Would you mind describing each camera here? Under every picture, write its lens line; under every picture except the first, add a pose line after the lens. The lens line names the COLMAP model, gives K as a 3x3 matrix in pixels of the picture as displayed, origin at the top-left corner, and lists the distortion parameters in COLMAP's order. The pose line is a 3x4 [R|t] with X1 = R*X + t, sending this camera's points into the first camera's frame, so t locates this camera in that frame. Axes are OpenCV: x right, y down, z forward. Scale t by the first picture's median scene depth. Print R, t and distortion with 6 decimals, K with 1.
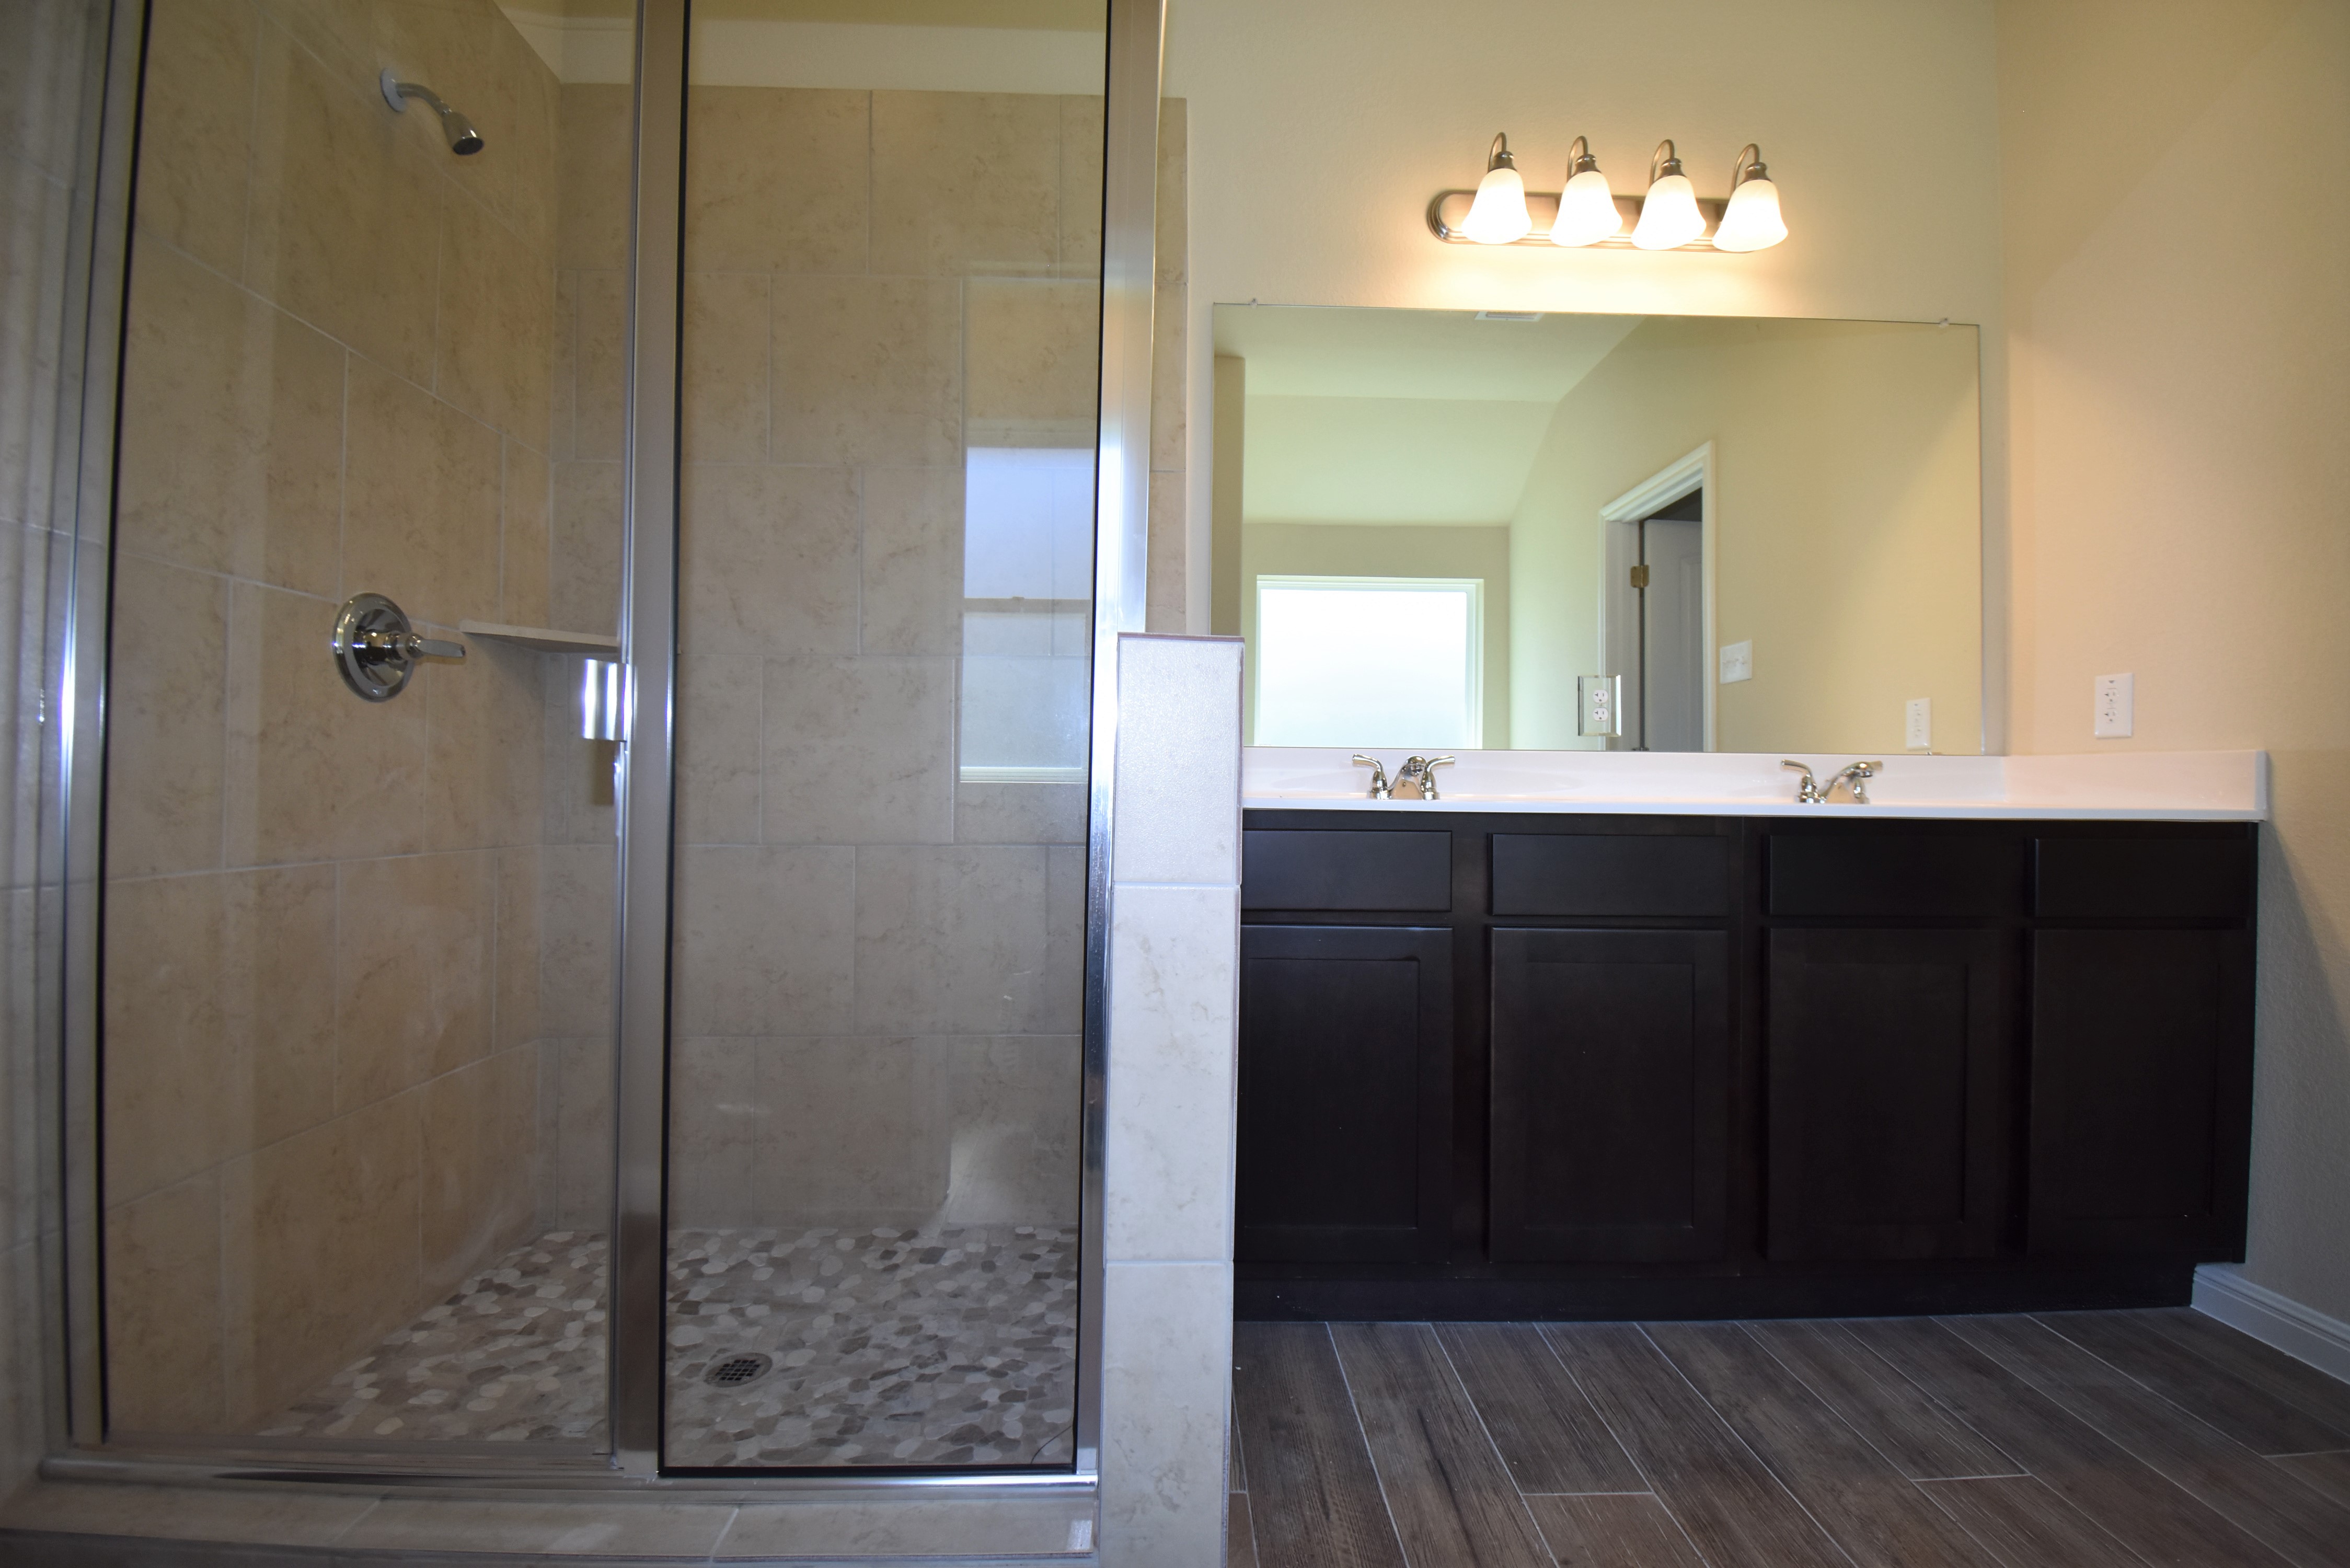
lens RADIAL K [[1033.4, 0, 1182.5], [0, 1033.4, 779.3], [0, 0, 1]] dist [0.012542, -0.020256]
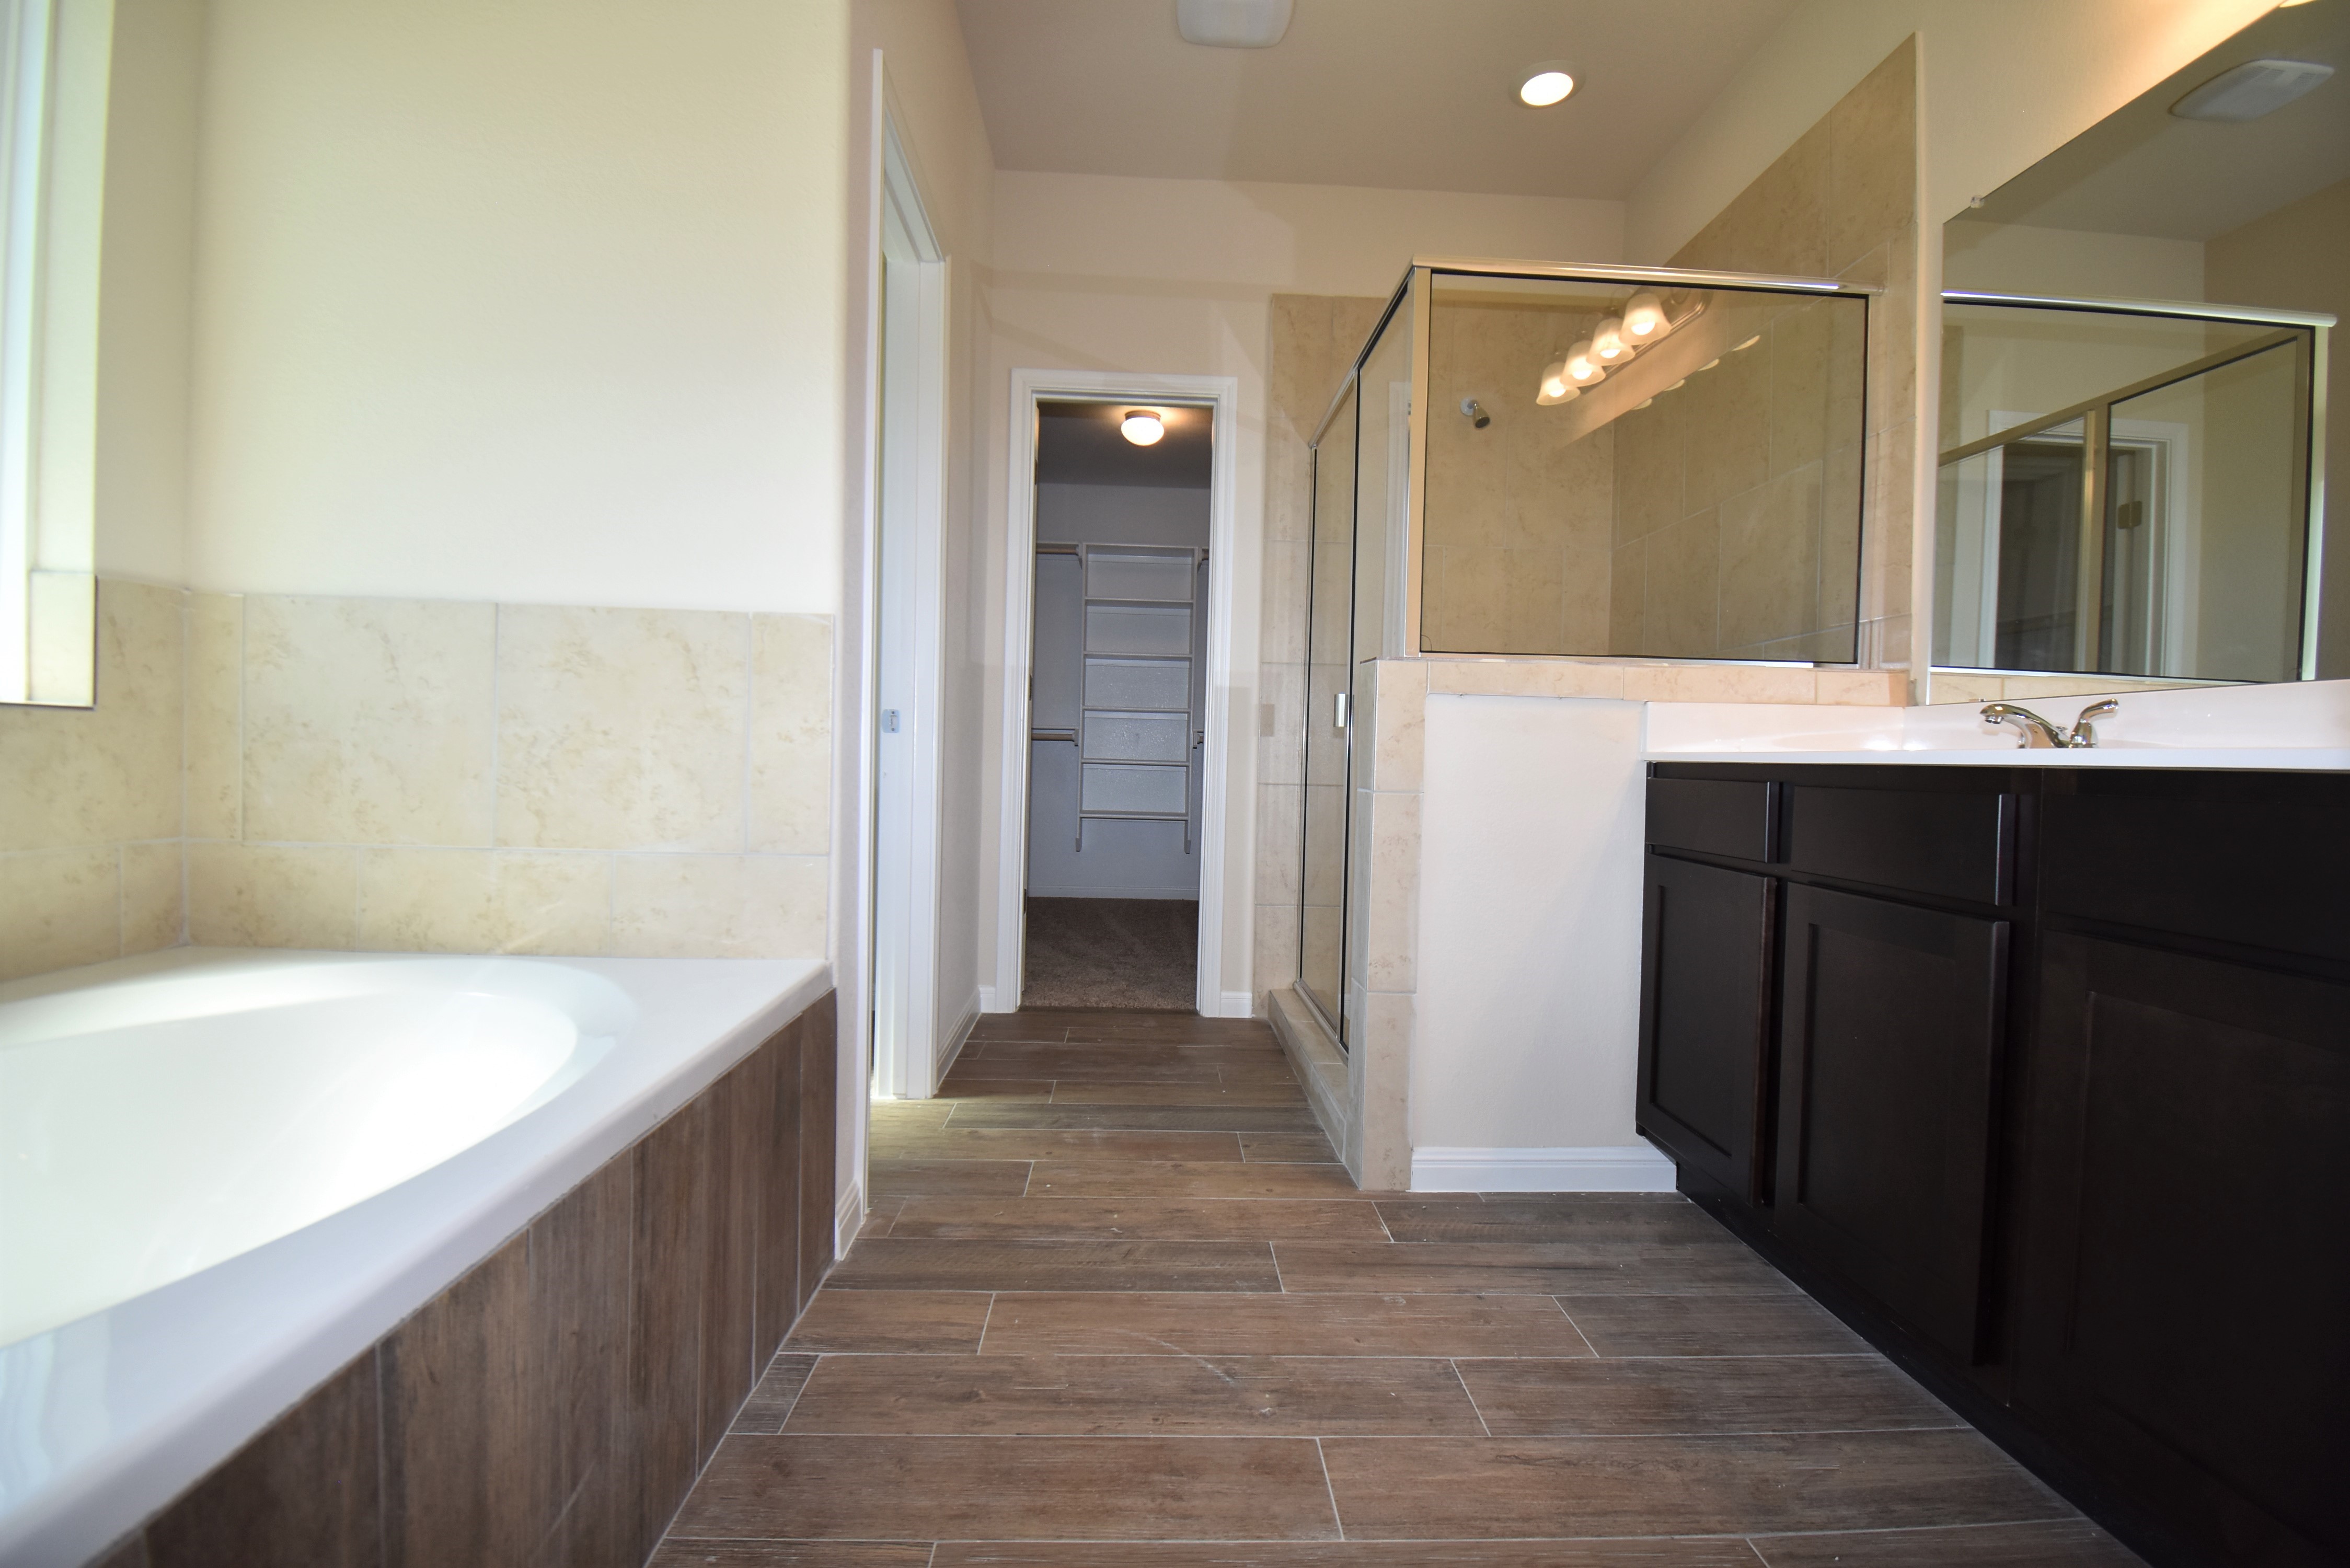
lens RADIAL K [[1033.4, 0, 1177.7], [0, 1033.4, 781.0], [0, 0, 1]] dist [0.012542, -0.020256]
pose [[0.005909, 0.011155, -0.999920, 1.247453], [-0.004701, 0.999927, 0.011127, 0.037742], [0.999971, 0.004635, 0.005961, 0.418004]]
